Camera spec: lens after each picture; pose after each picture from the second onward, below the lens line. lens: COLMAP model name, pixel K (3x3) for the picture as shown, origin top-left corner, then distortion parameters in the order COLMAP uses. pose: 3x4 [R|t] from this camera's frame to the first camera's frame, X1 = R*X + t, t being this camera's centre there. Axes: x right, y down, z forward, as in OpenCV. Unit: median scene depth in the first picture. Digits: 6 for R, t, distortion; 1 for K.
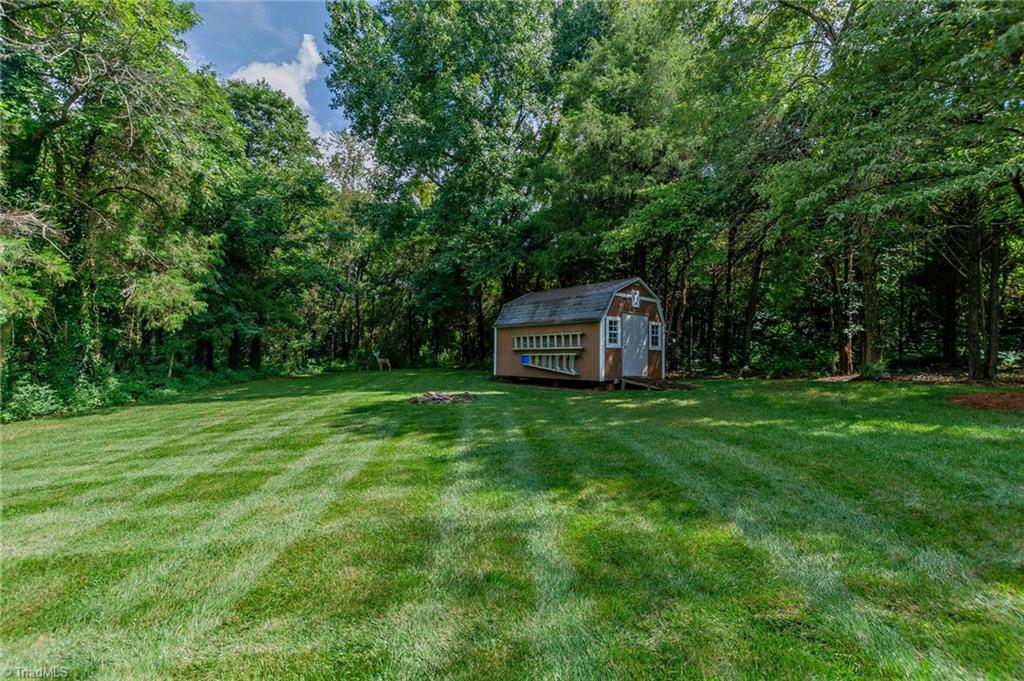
lens RADIAL K [[441.9, 0, 512.0], [0, 441.9, 340.5], [0, 0, 1]] dist [-0.000141, -0.000612]
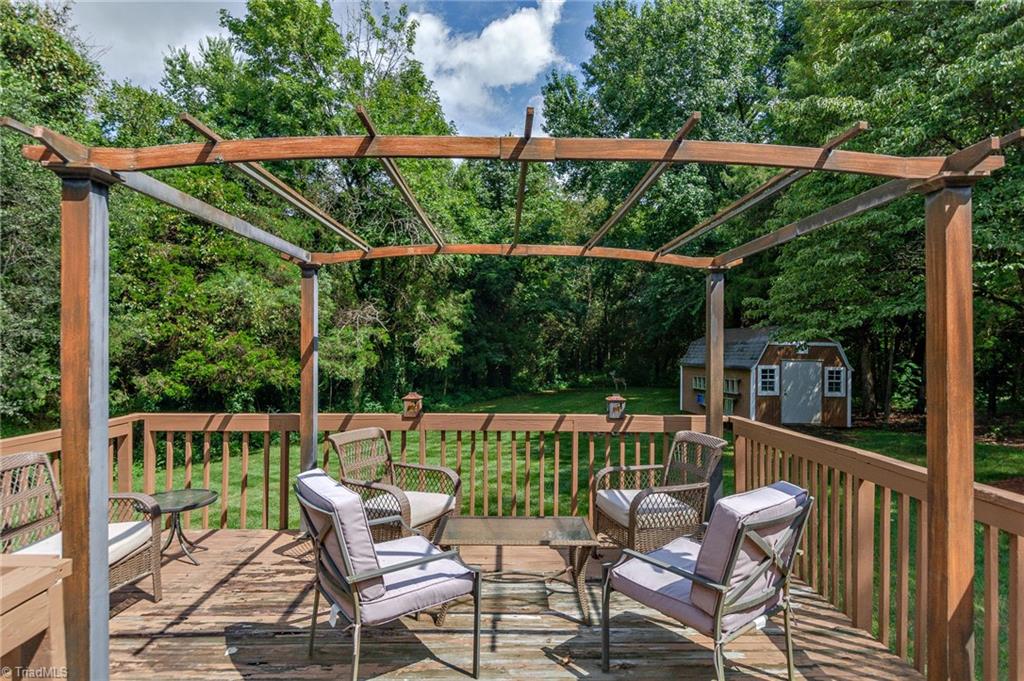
lens RADIAL K [[560.8, 0, 512.0], [0, 560.8, 340.5], [0, 0, 1]] dist [-0.006877, -0.000543]
pose [[0.842419, -0.007523, -0.538770, 0.401683], [0.013418, 0.999885, 0.007018, -0.120652], [0.538655, -0.013141, 0.842424, -0.403371]]
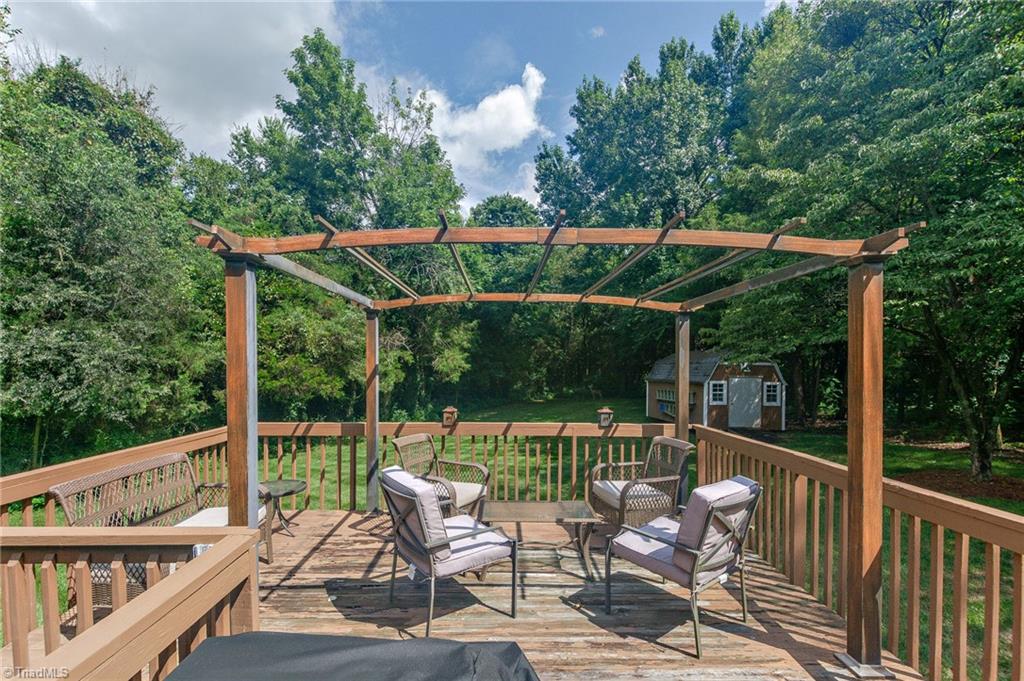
lens RADIAL K [[453.7, 0, 500.4], [0, 453.7, 365.7], [0, 0, 1]] dist [0.001721, 0.000316]
pose [[0.834846, -0.000939, -0.550483, 0.399637], [0.015418, 0.999646, 0.021677, -0.127402], [0.550268, -0.026584, 0.834565, -0.429429]]
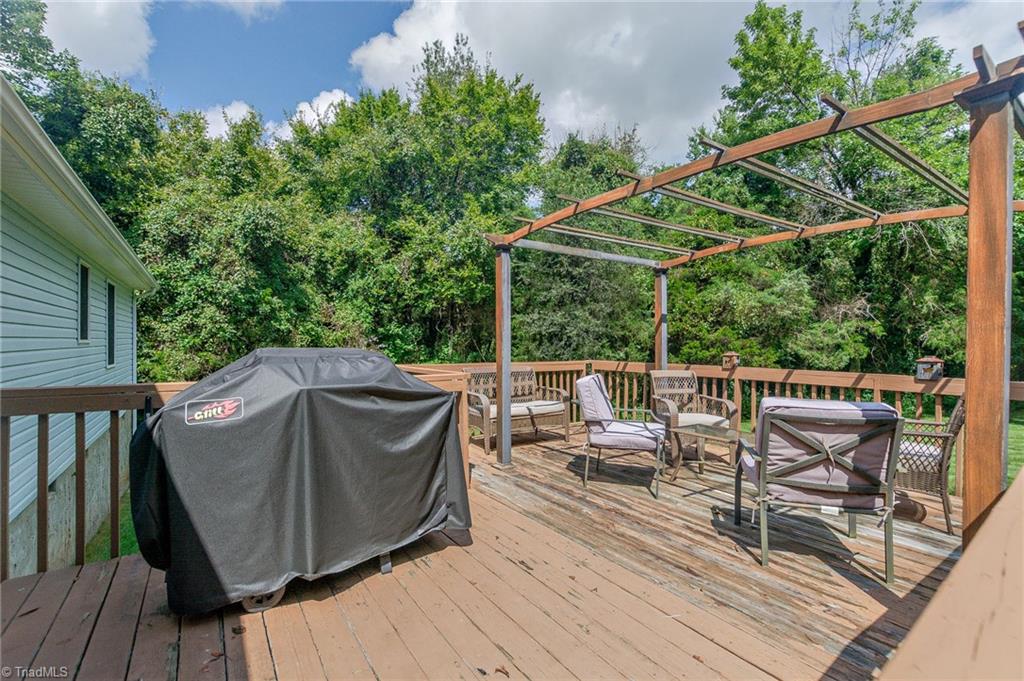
lens RADIAL K [[454.2, 0, 512.0], [0, 454.2, 340.5], [0, 0, 1]] dist [0.005478, 0.000373]
pose [[0.012205, -0.013241, -0.999838, 0.554862], [0.017531, 0.999761, -0.013026, -0.093056], [0.999772, -0.017370, 0.012434, -0.333679]]
